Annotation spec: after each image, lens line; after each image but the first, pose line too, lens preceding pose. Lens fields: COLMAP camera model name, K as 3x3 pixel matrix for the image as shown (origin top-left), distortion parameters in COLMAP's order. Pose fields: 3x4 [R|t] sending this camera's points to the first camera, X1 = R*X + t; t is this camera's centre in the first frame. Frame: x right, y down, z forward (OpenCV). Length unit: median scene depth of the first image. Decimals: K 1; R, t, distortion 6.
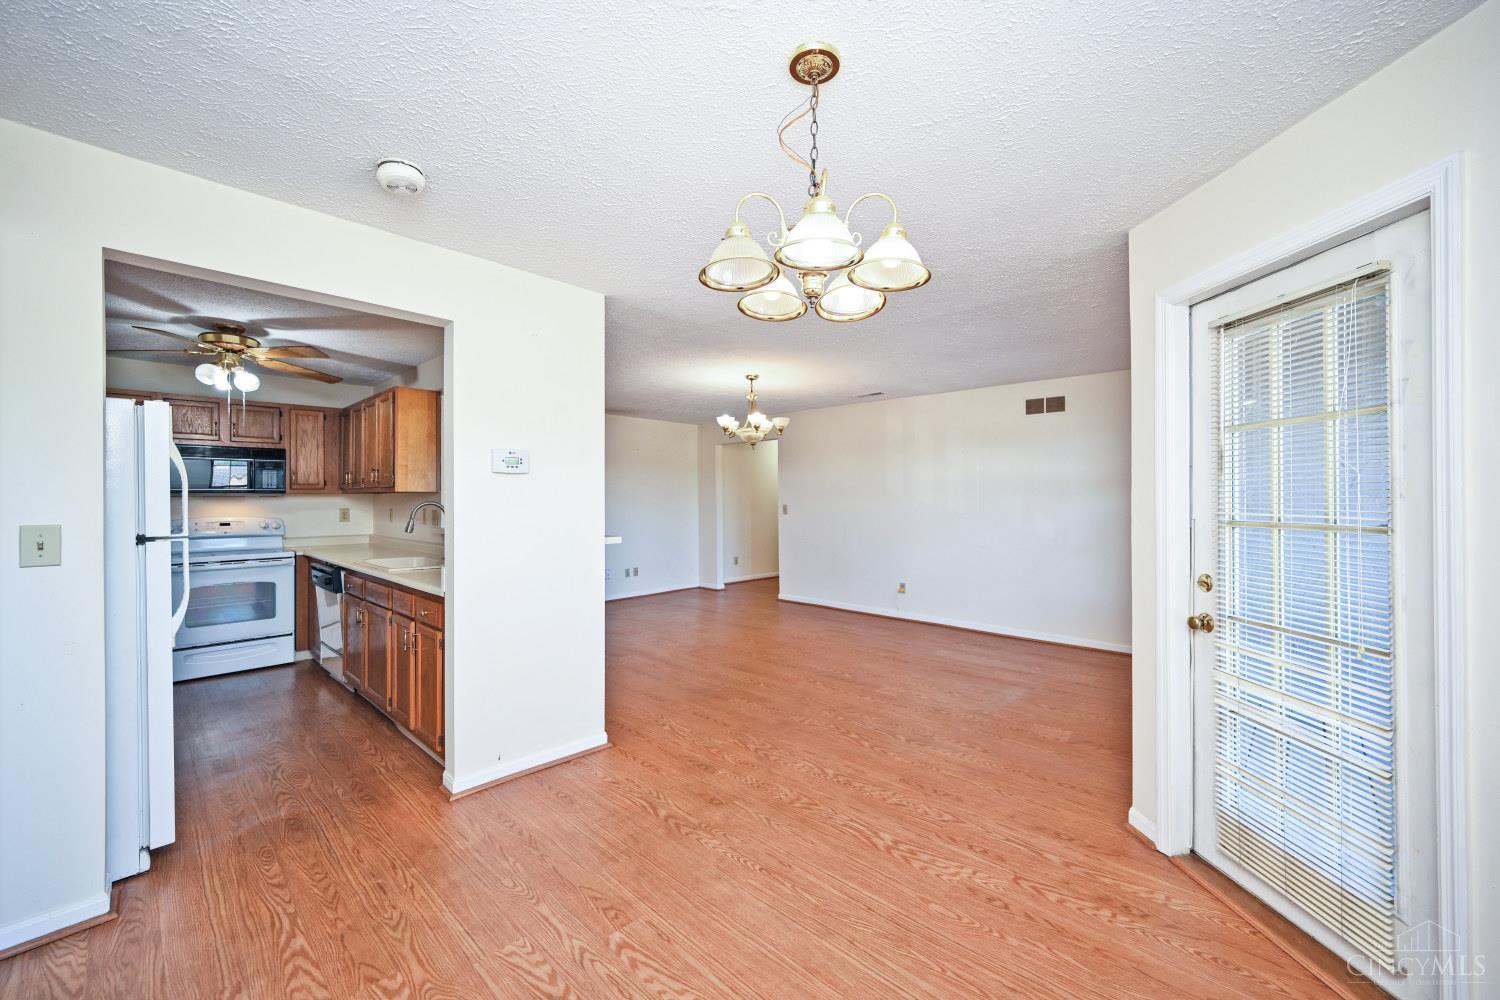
lens RADIAL K [[591.6, 0, 755.2], [0, 591.6, 495.5], [0, 0, 1]] dist [-0.000334, -0.000105]
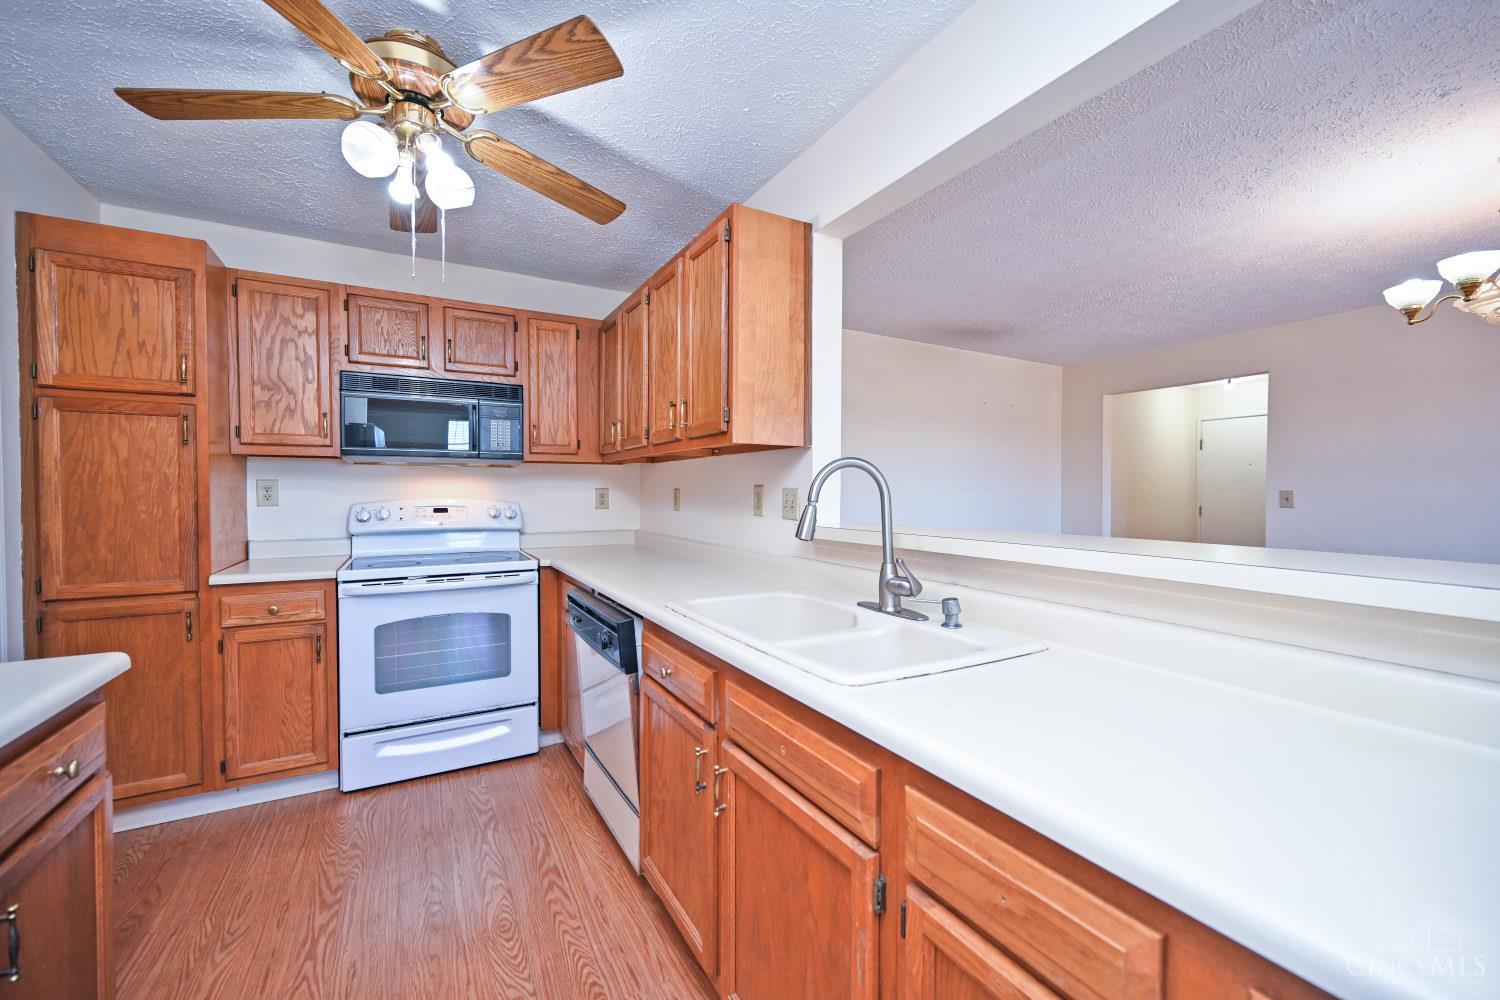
lens RADIAL K [[603.1, 0, 758.2], [0, 603.1, 502.9], [0, 0, 1]] dist [-0.000676, -0.000271]
pose [[0.957001, 0.010520, -0.289895, -0.398039], [-0.003658, 0.999700, 0.024203, 0.024486], [0.290063, -0.022101, 0.956752, 0.495089]]
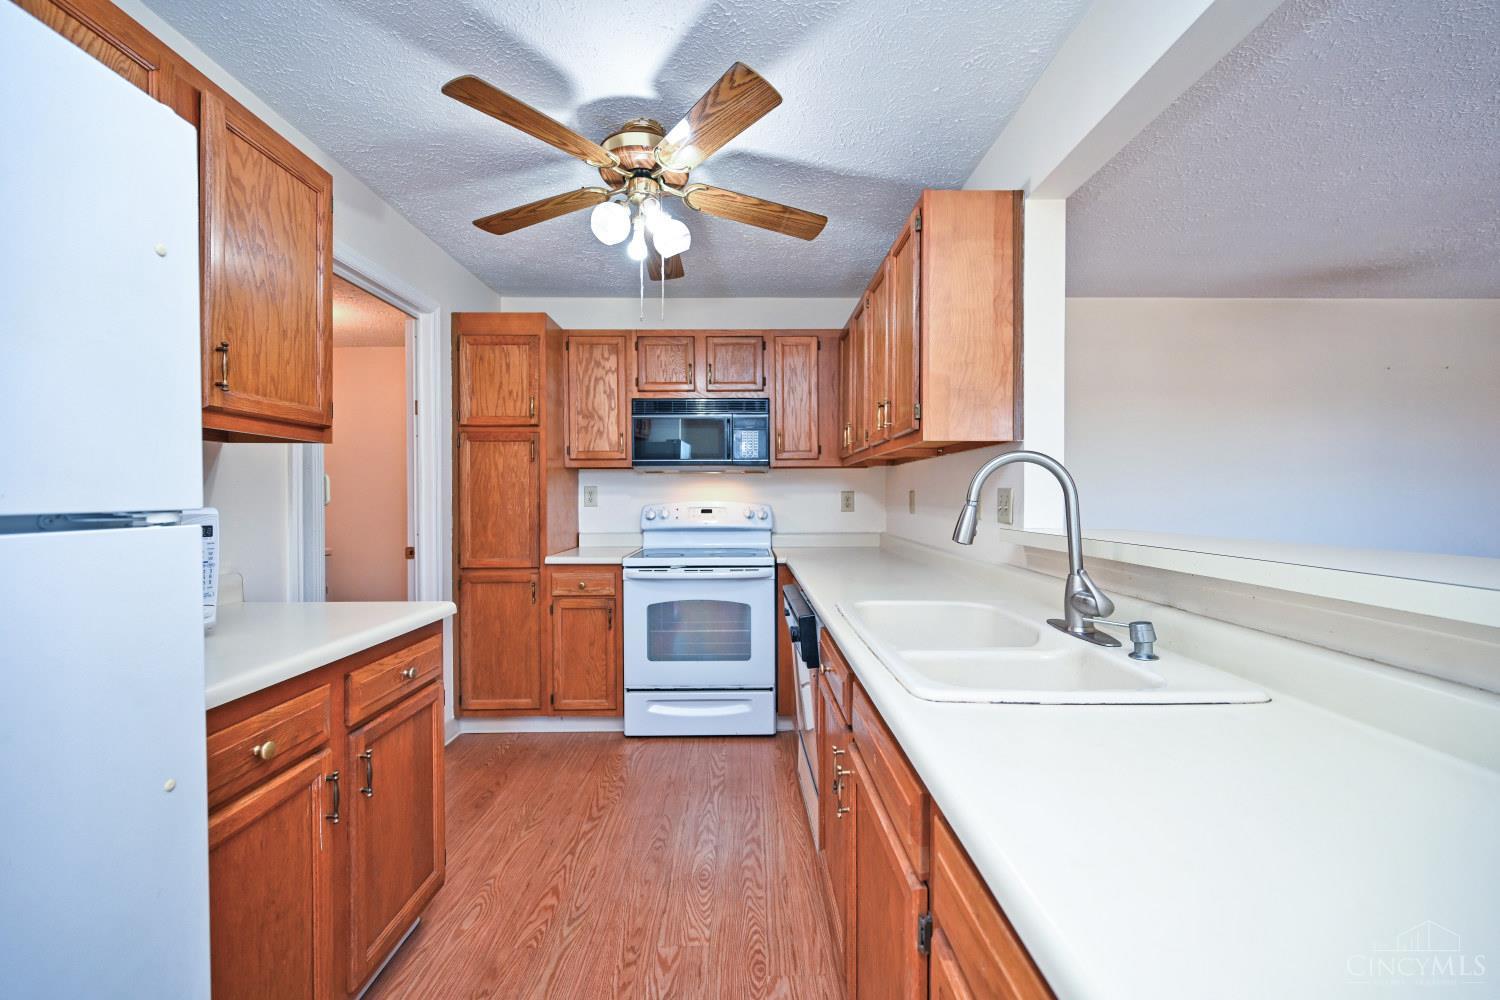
lens RADIAL K [[605.1, 0, 750.0], [0, 605.1, 500.0], [0, 0, 1]] dist [-0.000301, -0.000510]
pose [[0.693018, 0.005760, -0.720897, -0.331579], [0.003321, 0.999932, 0.011182, 0.027137], [0.720913, -0.010144, 0.692952, 0.529281]]
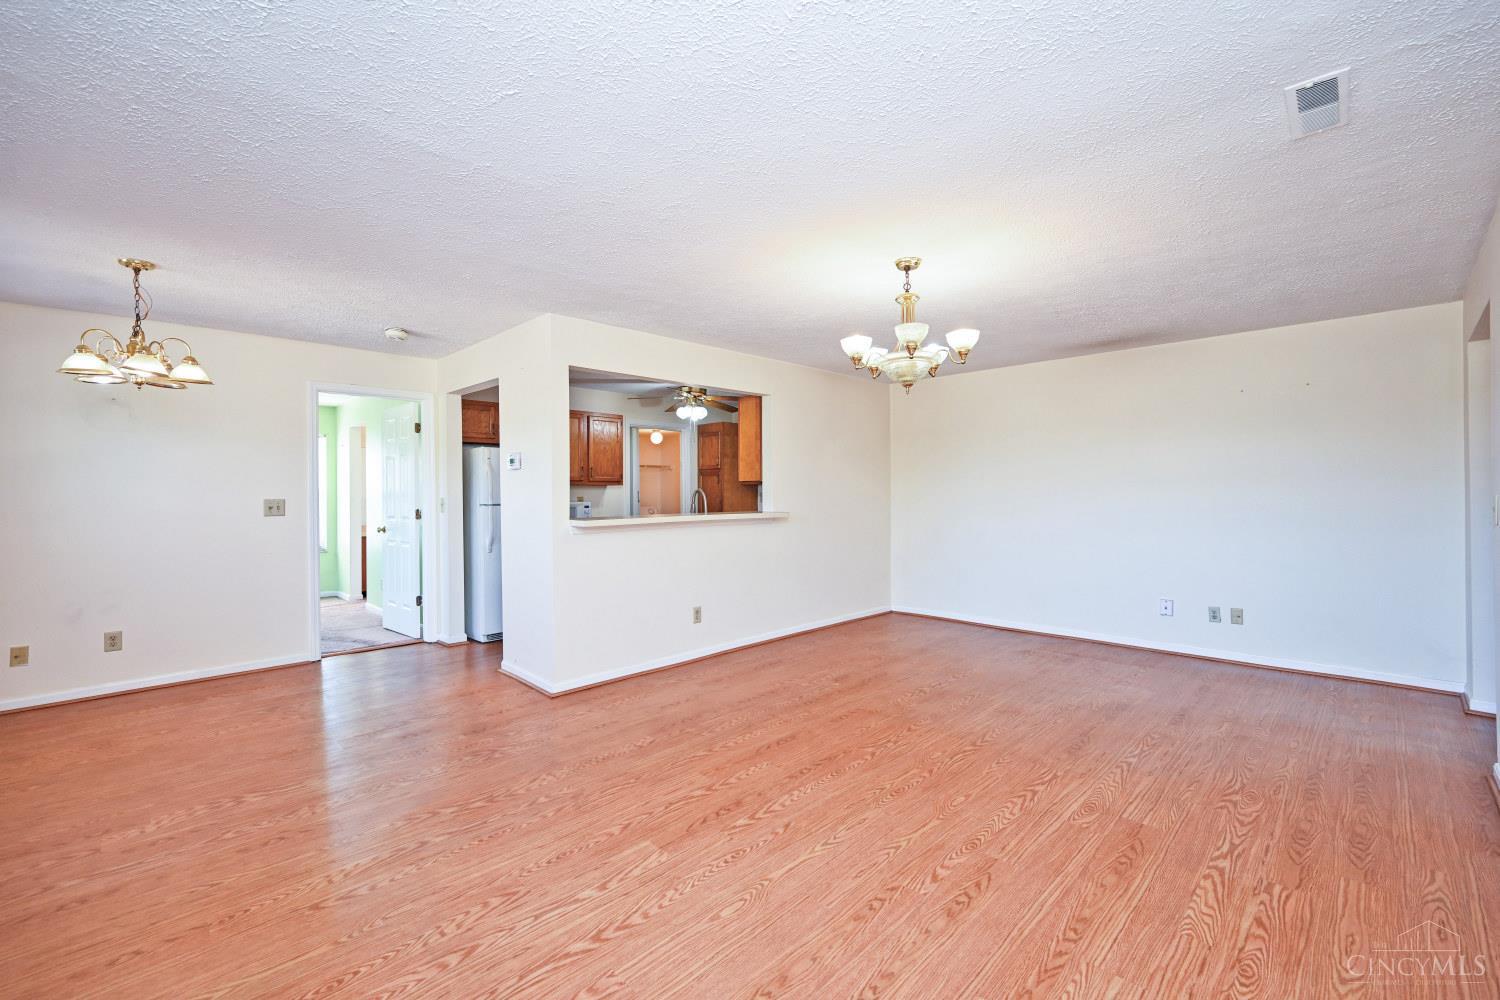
lens RADIAL K [[635.1, 0, 750.4], [0, 635.1, 490.7], [0, 0, 1]] dist [0.000442, 0.000130]
pose [[-0.036134, 0.000598, -0.999347, 0.644311], [0.012717, 0.999919, 0.000138, 0.012507], [0.999266, -0.012704, -0.036139, 0.933756]]
